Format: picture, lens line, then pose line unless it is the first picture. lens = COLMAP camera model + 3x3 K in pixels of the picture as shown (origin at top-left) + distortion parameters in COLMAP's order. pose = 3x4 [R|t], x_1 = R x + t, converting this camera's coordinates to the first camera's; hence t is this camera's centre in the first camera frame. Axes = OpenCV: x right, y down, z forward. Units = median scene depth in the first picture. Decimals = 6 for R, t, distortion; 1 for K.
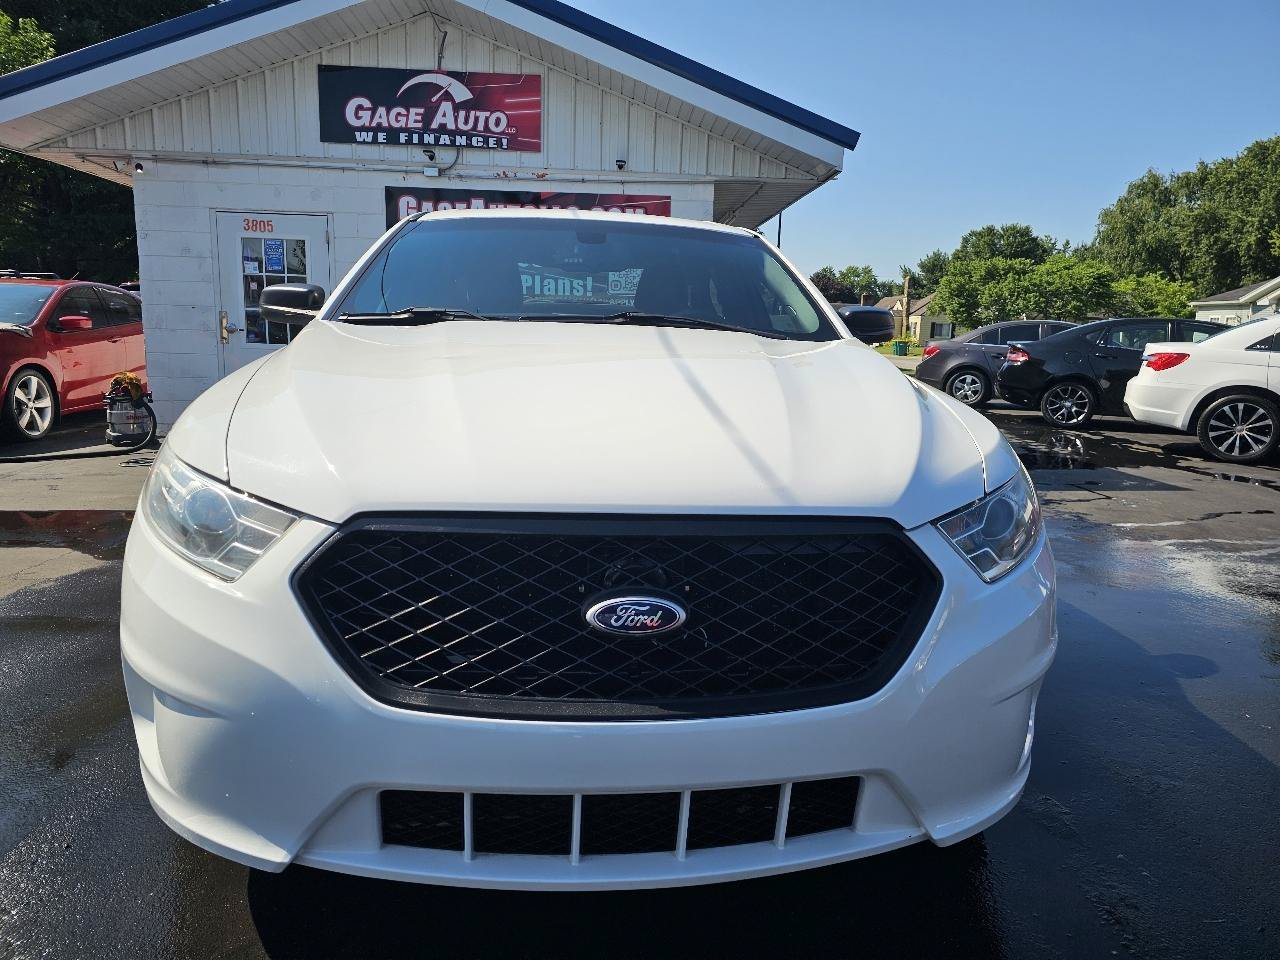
lens RADIAL K [[864.1, 0, 659.5], [0, 864.1, 465.7], [0, 0, 1]] dist [0.056894, -0.048120]
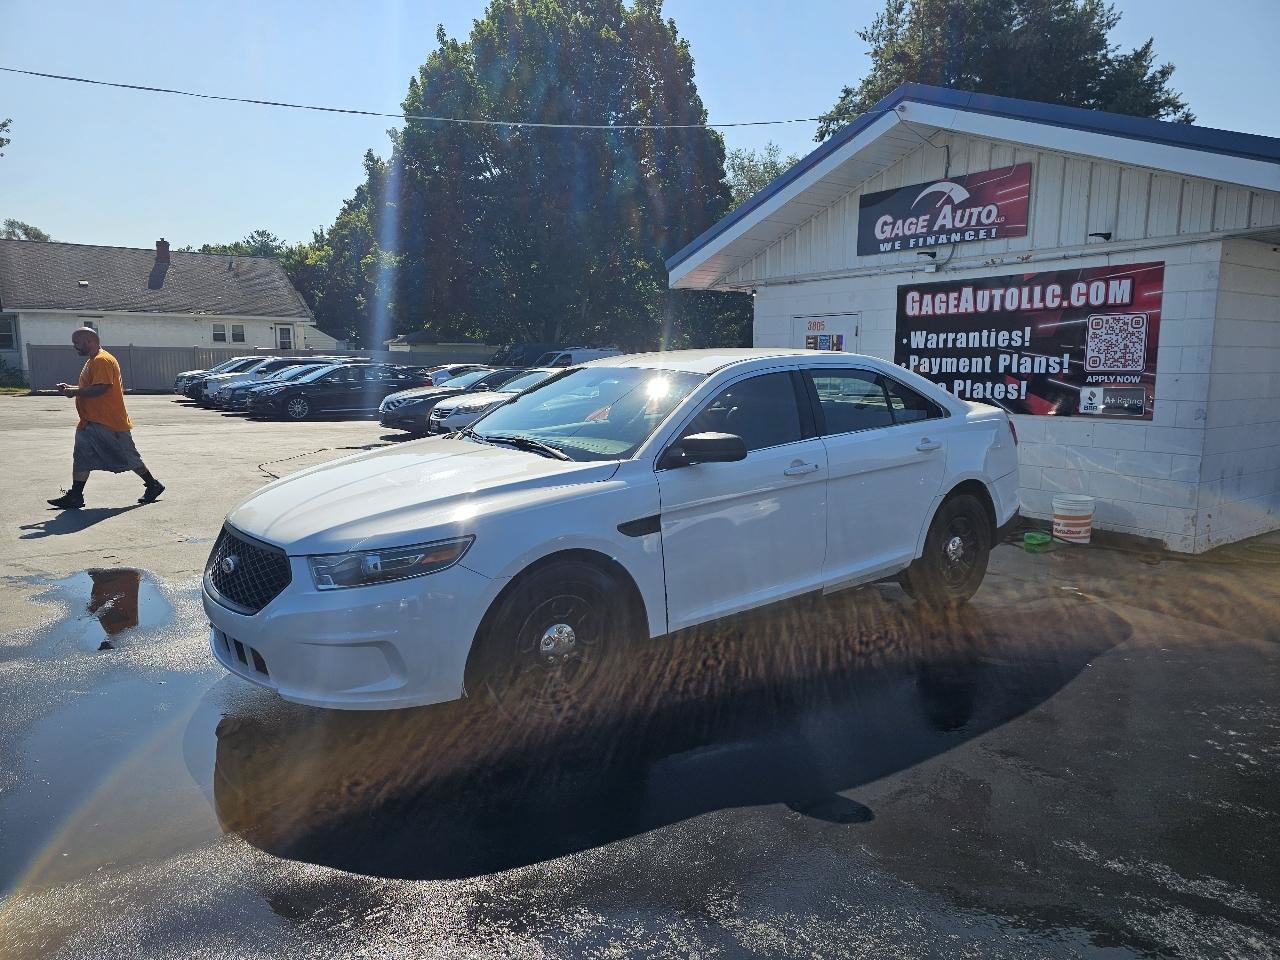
lens RADIAL K [[864.1, 0, 638.8], [0, 864.1, 468.6], [0, 0, 1]] dist [0.056894, -0.048120]
pose [[0.541280, 0.081696, -0.836864, 0.501390], [-0.119857, 0.992602, 0.019376, -0.057780], [0.832256, 0.089816, 0.547068, 0.093970]]
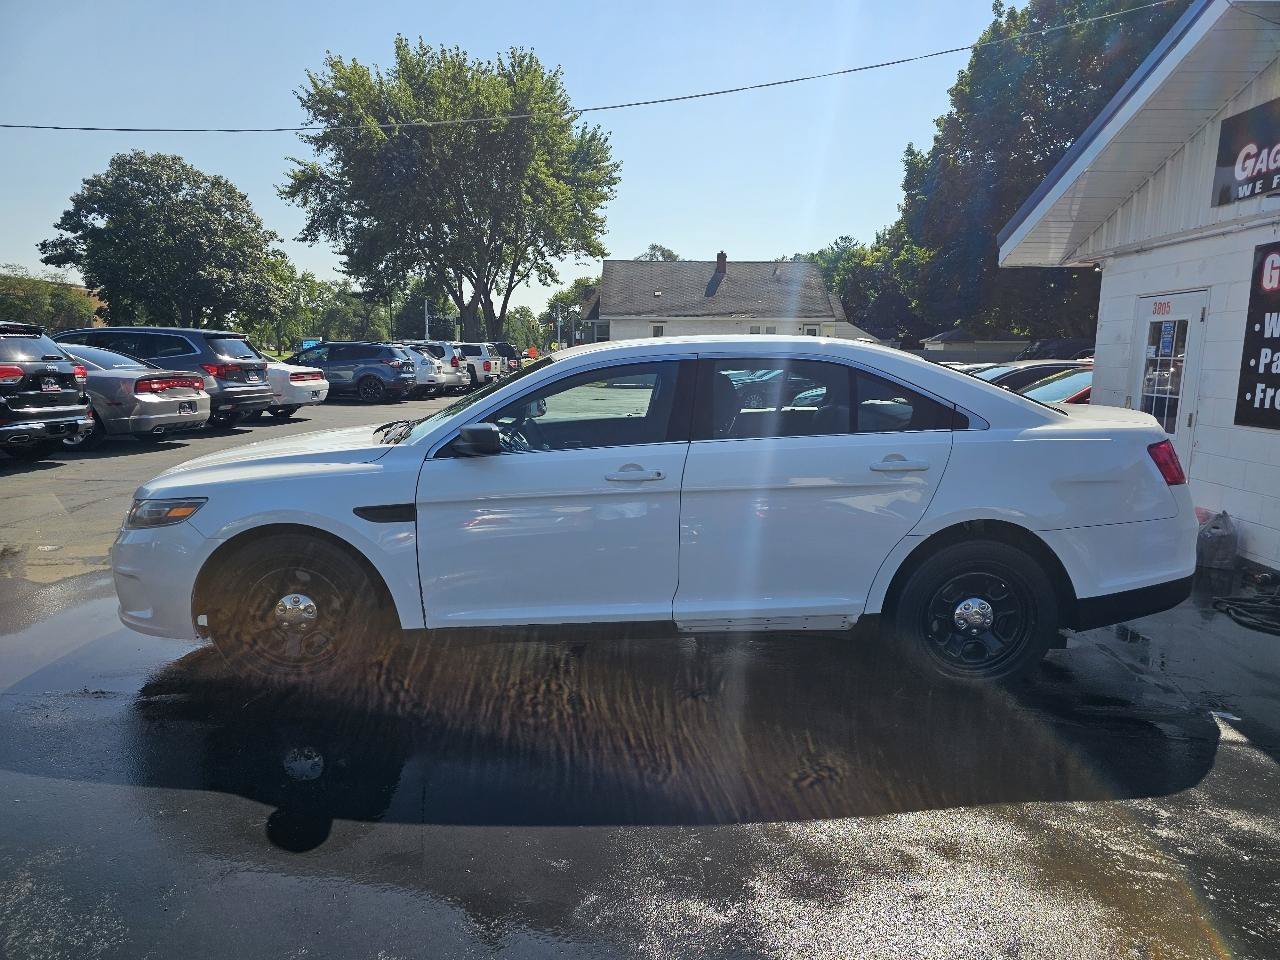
lens RADIAL K [[864.1, 0, 642.4], [0, 864.1, 490.3], [0, 0, 1]] dist [0.056894, -0.048120]
pose [[-0.069860, 0.127720, -0.989347, 0.560639], [-0.168183, 0.976065, 0.137881, -0.118858], [0.983277, 0.176024, -0.046708, 0.528469]]
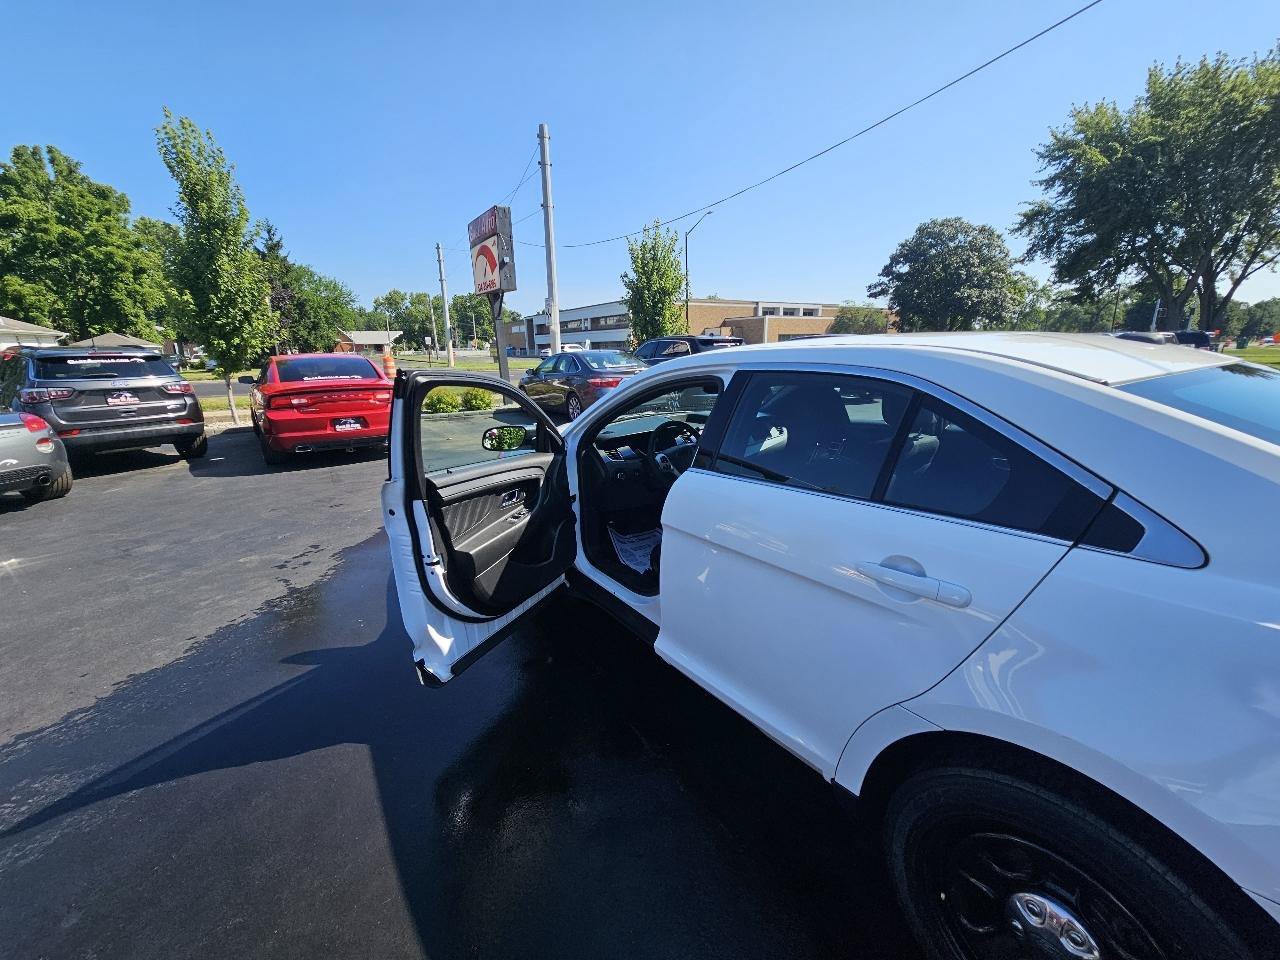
lens RADIAL K [[522.6, 0, 640.4], [0, 522.6, 475.0], [0, 0, 1]] dist [0.003052, -0.002208]
pose [[-0.886647, 0.097212, -0.452113, 0.202729], [-0.079997, 0.930675, 0.356993, -0.170013], [0.455475, 0.352695, -0.817404, 0.729589]]
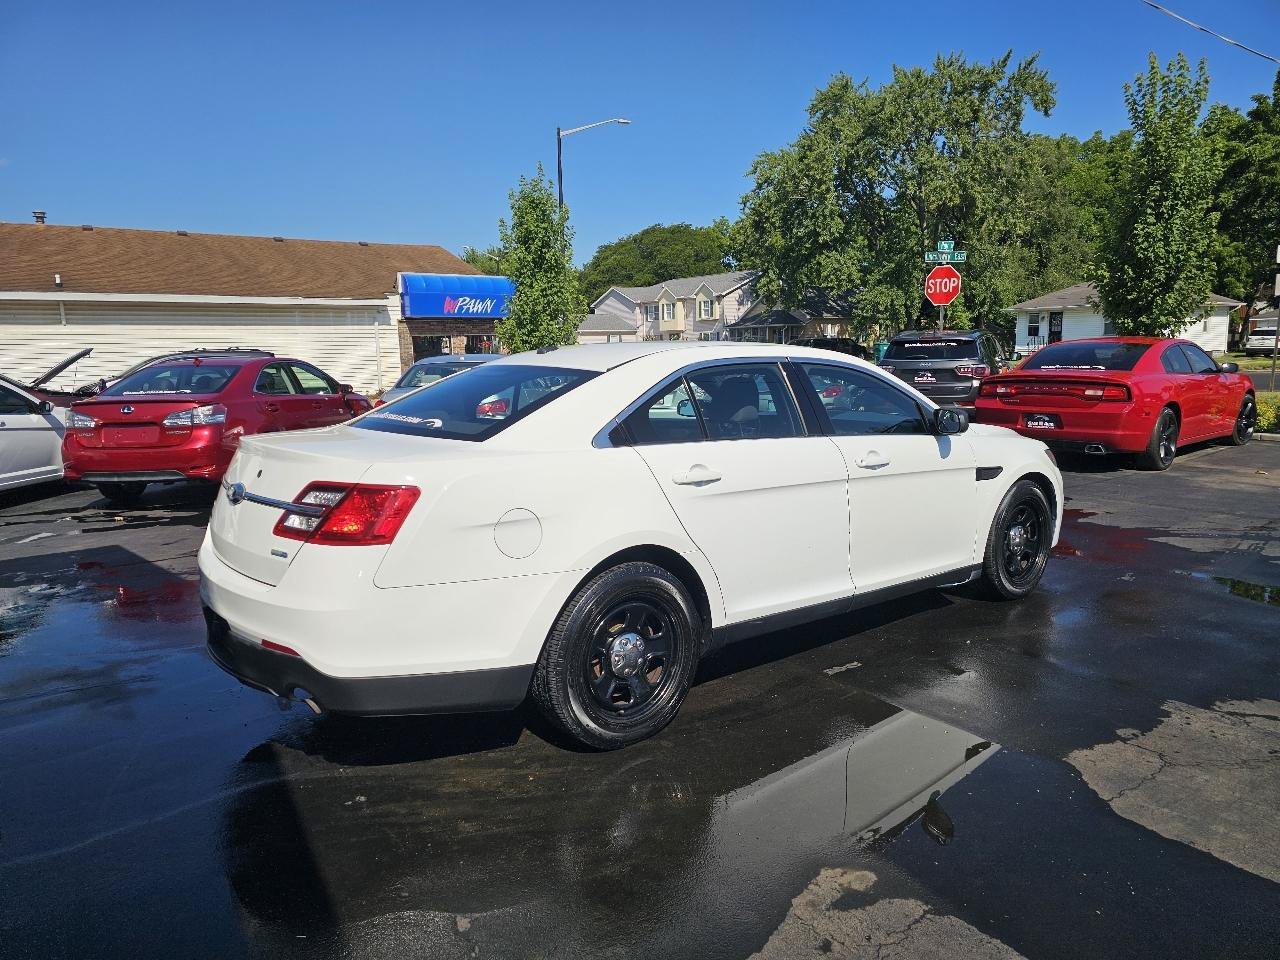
lens RADIAL K [[864.1, 0, 624.5], [0, 864.1, 472.3], [0, 0, 1]] dist [0.056894, -0.048120]
pose [[-0.505673, -0.142388, 0.850894, -0.580767], [0.139751, 0.959741, 0.243654, -0.215596], [-0.851331, 0.242123, -0.465416, 0.865953]]
